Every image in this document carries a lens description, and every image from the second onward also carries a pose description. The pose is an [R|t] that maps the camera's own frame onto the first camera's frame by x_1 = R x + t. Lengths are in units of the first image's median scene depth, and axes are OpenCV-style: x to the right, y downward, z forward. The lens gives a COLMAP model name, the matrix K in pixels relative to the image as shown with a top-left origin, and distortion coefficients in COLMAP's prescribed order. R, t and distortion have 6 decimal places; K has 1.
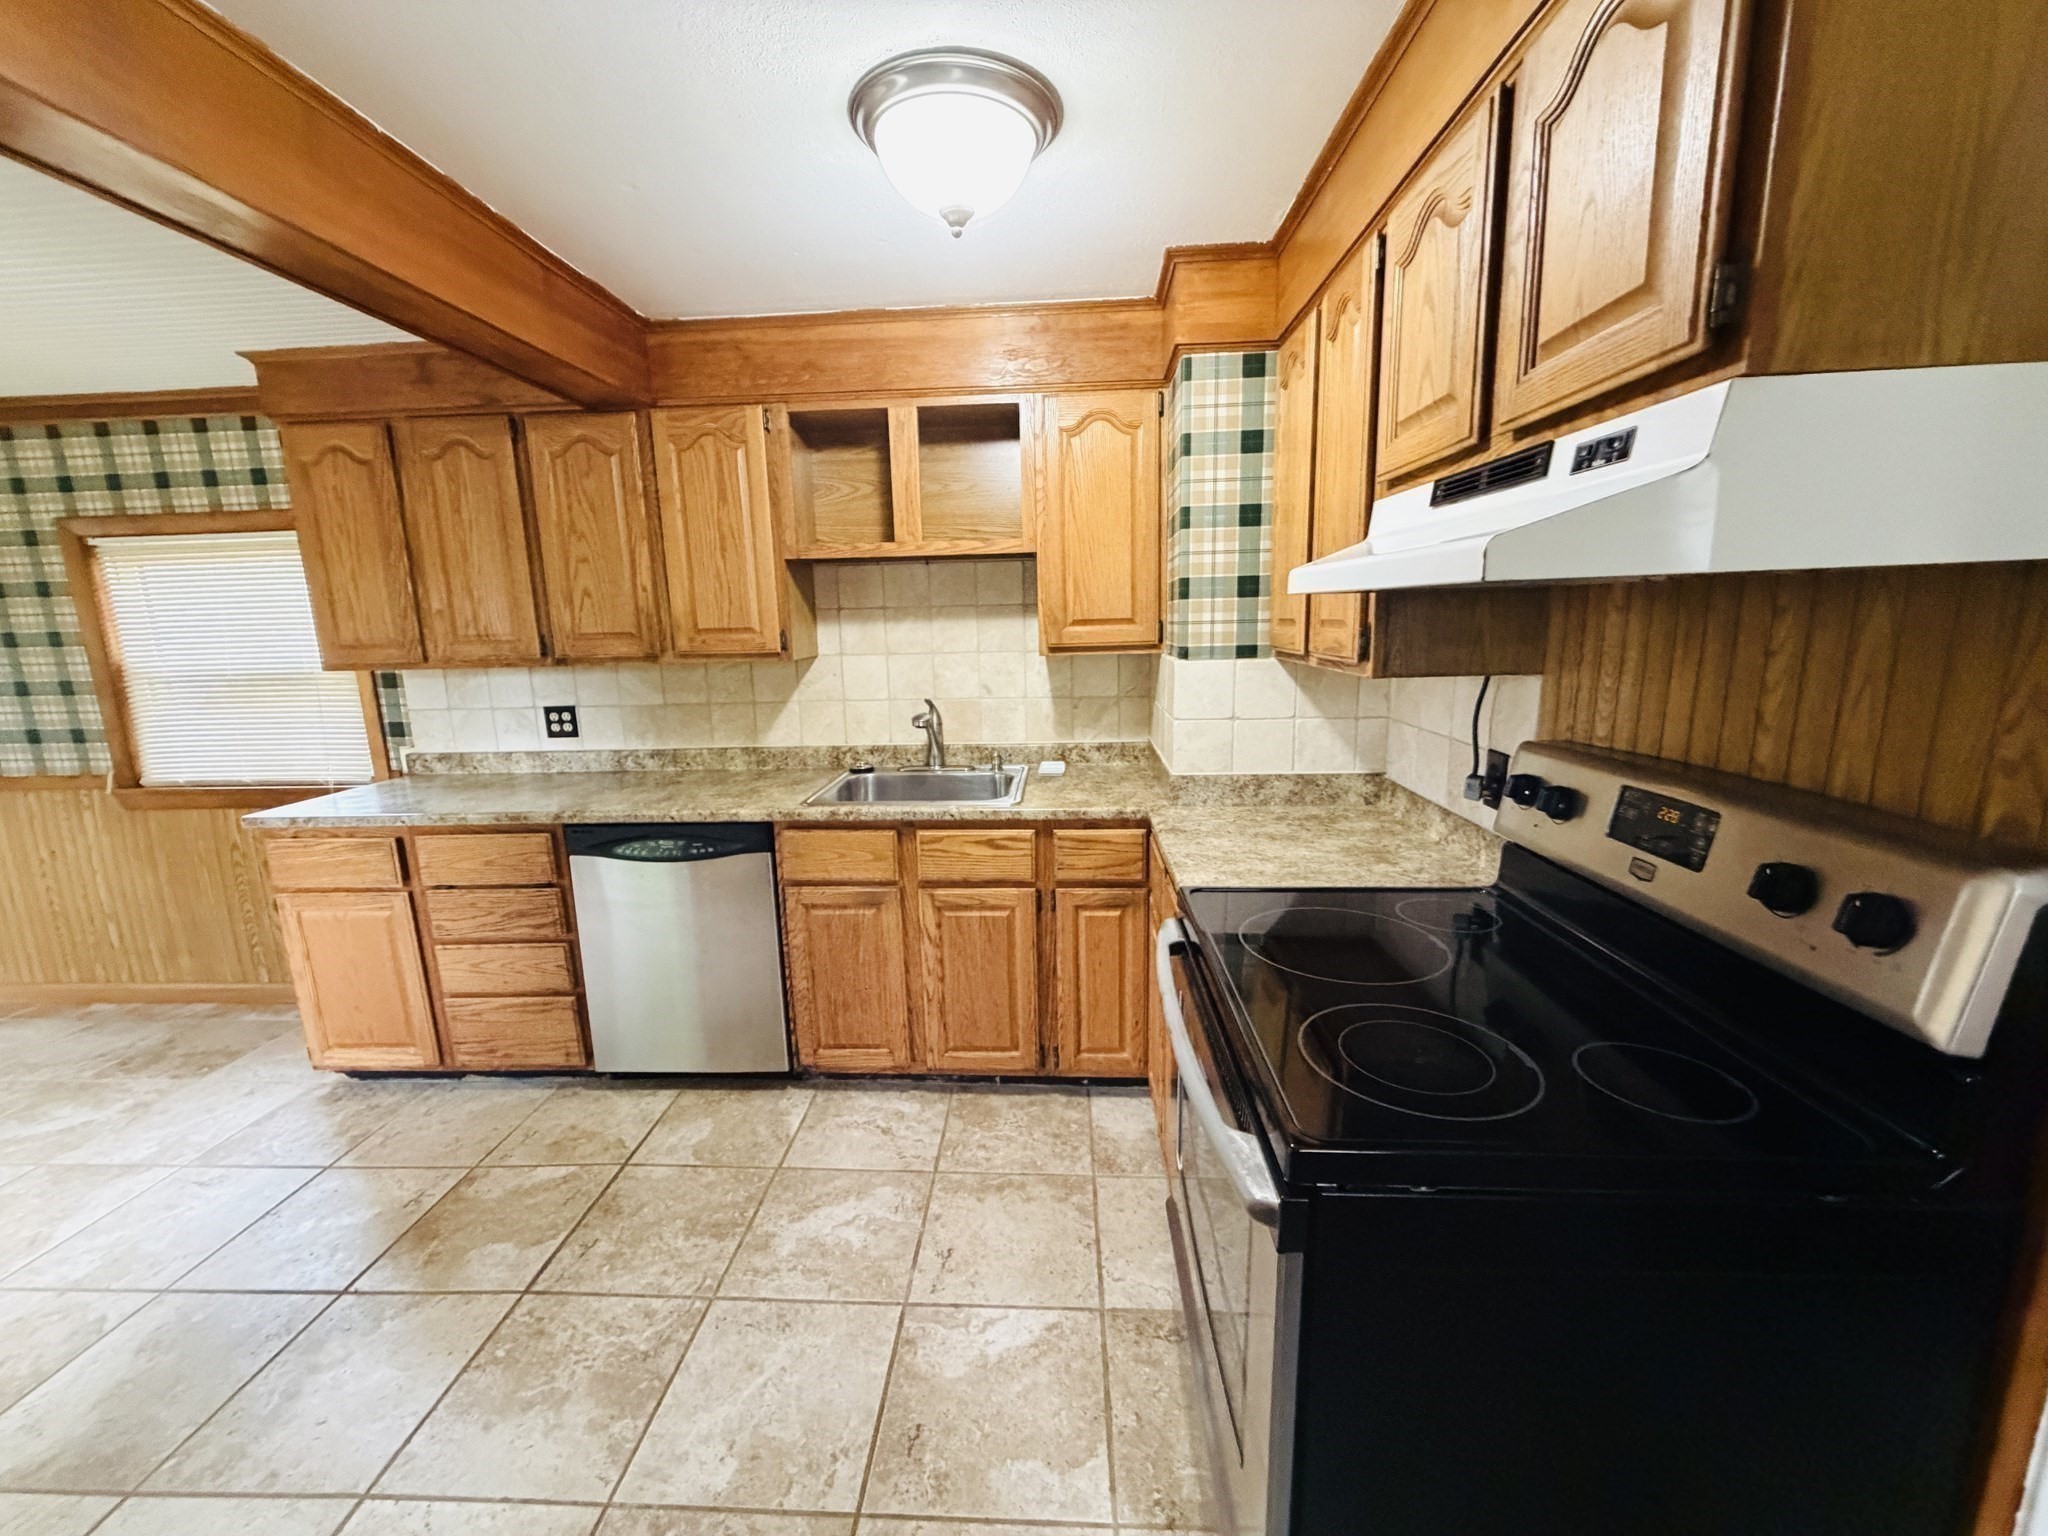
lens RADIAL K [[817.4, 0, 1022.8], [0, 817.4, 770.6], [0, 0, 1]] dist [0.000634, 0.000409]
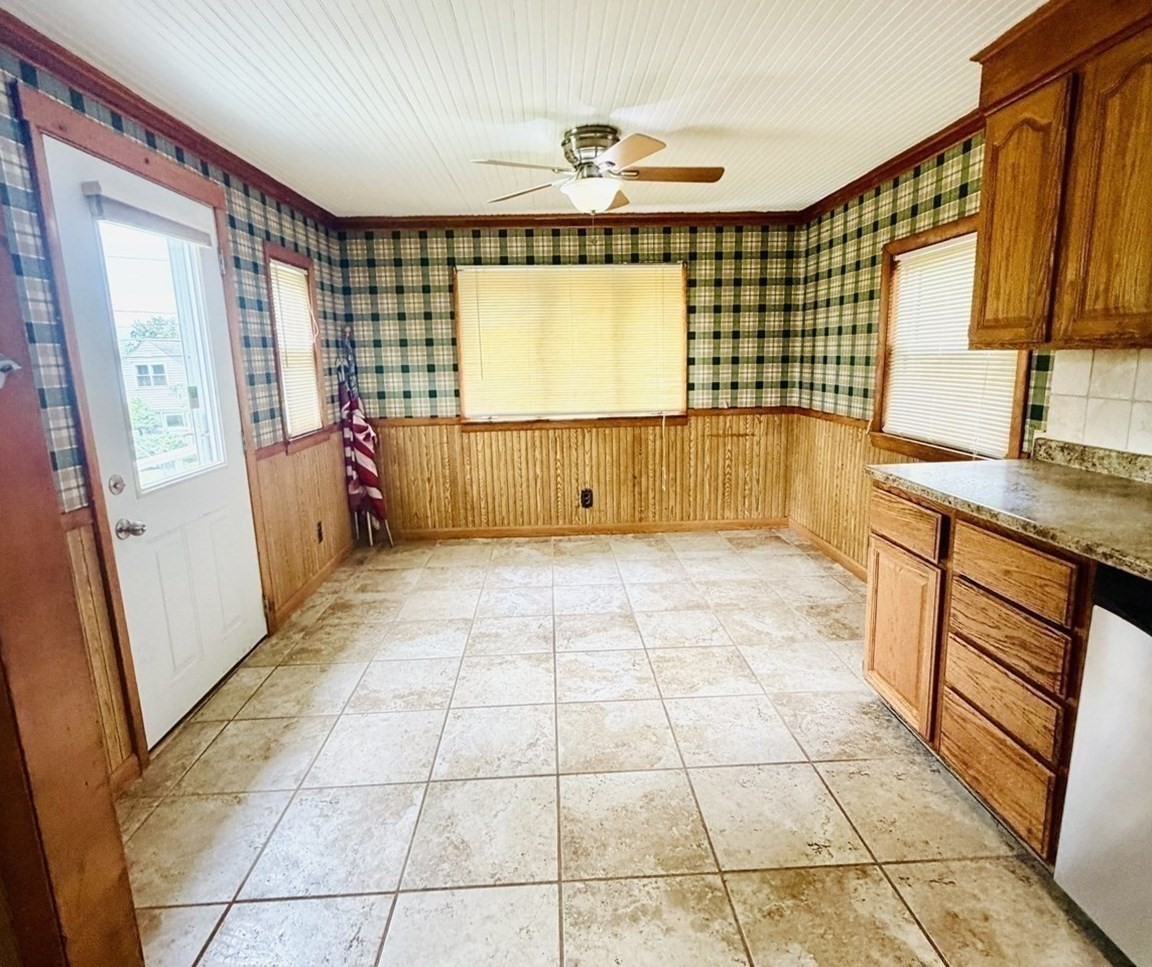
lens RADIAL K [[619.0, 0, 571.6], [0, 619.0, 470.4], [0, 0, 1]] dist [0.004193, -0.000049]
pose [[0.086458, 0.204153, -0.975114, -0.068976], [-0.158169, 0.969177, 0.188886, -0.041354], [0.983620, 0.137902, 0.116084, 0.428110]]
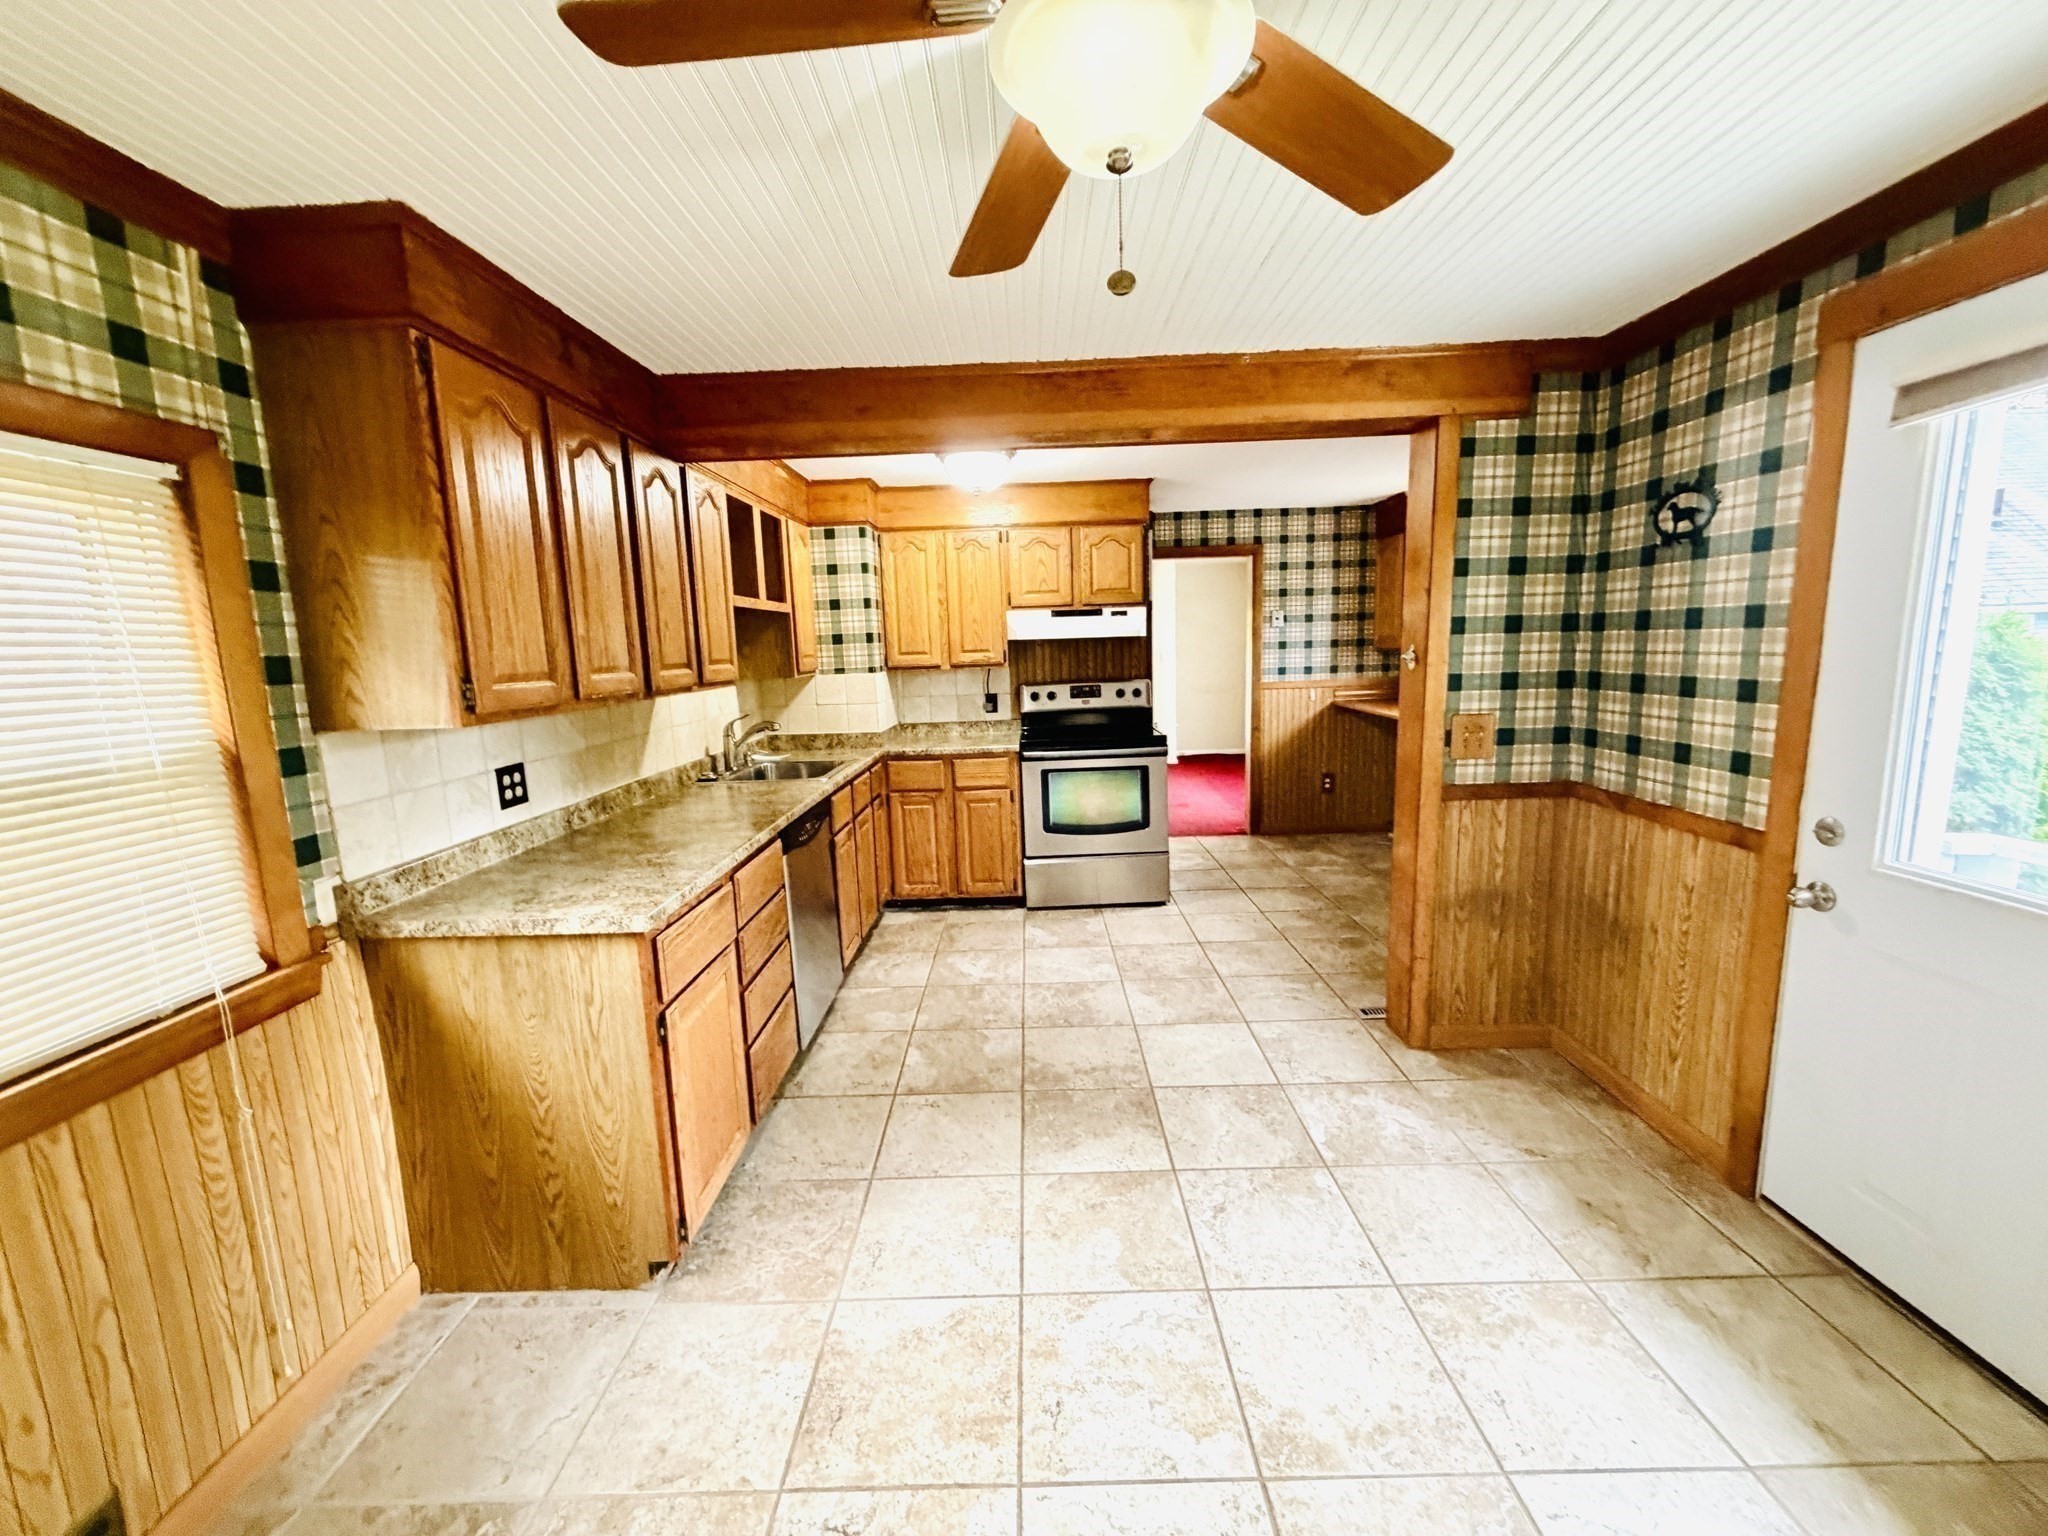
lens RADIAL K [[817.4, 0, 1018.8], [0, 817.4, 773.4], [0, 0, 1]] dist [0.000634, 0.000409]
pose [[-0.037709, -0.131560, 0.990591, -1.565030], [0.221706, 0.965489, 0.136666, -0.081955], [-0.974384, 0.224774, -0.007240, 0.628467]]
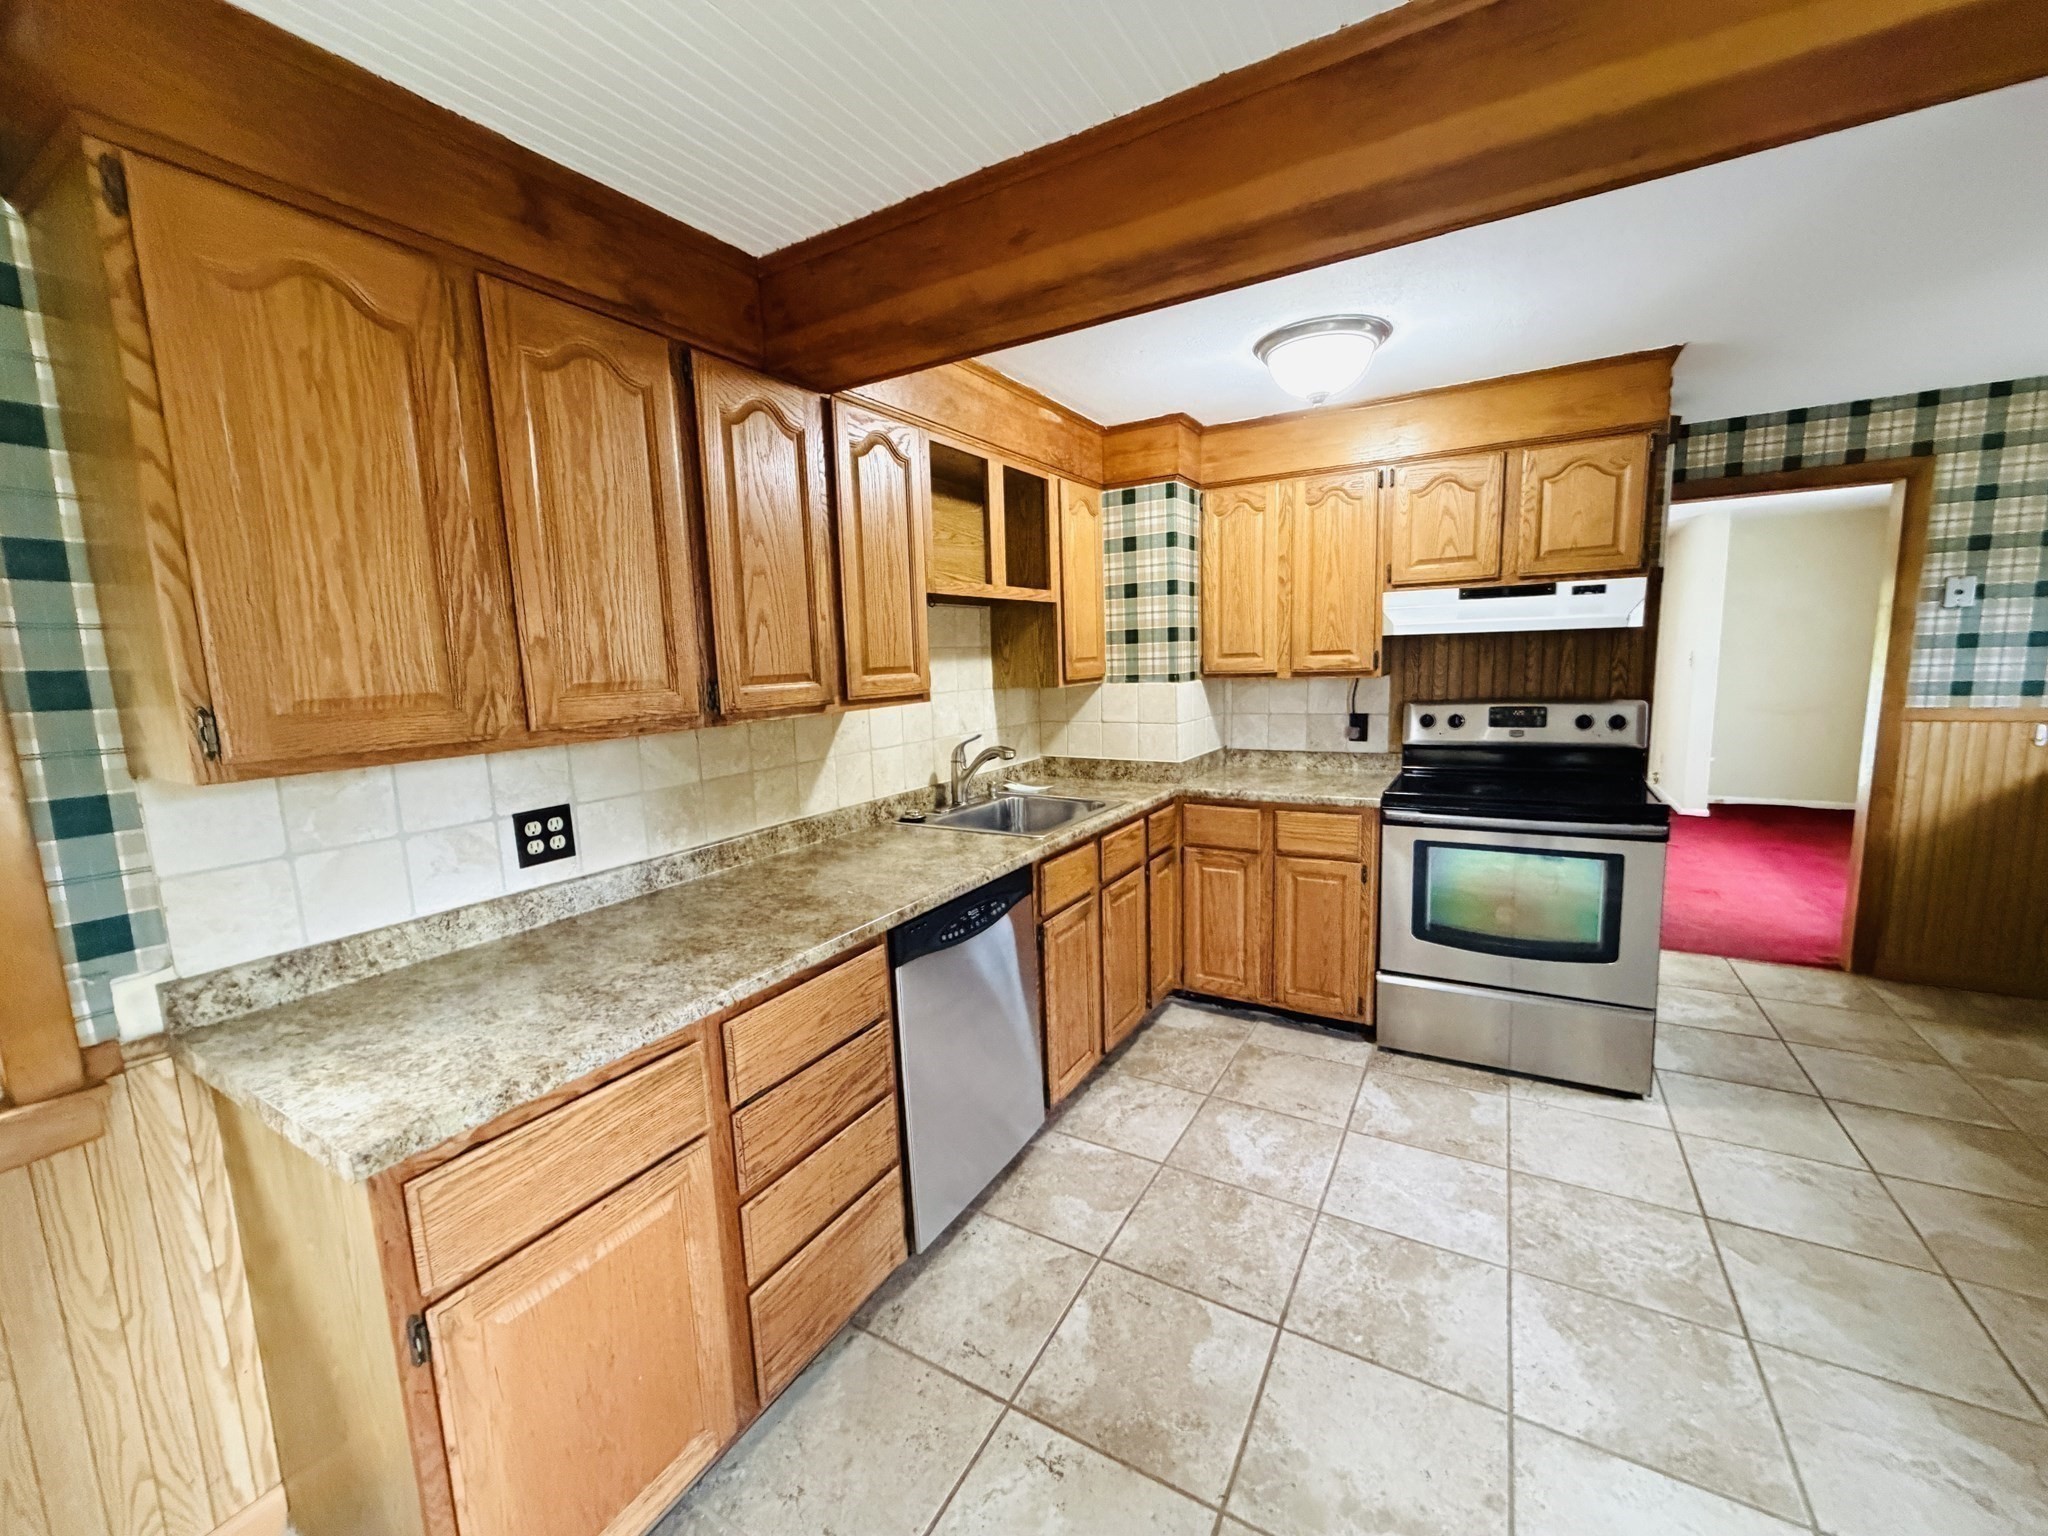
lens RADIAL K [[817.4, 0, 1018.0], [0, 817.4, 770.6], [0, 0, 1]] dist [0.000634, 0.000409]
pose [[0.466327, -0.116777, 0.876870, -1.065387], [0.188883, 0.981533, 0.030265, -0.068602], [-0.864212, 0.151513, 0.479773, 0.491017]]
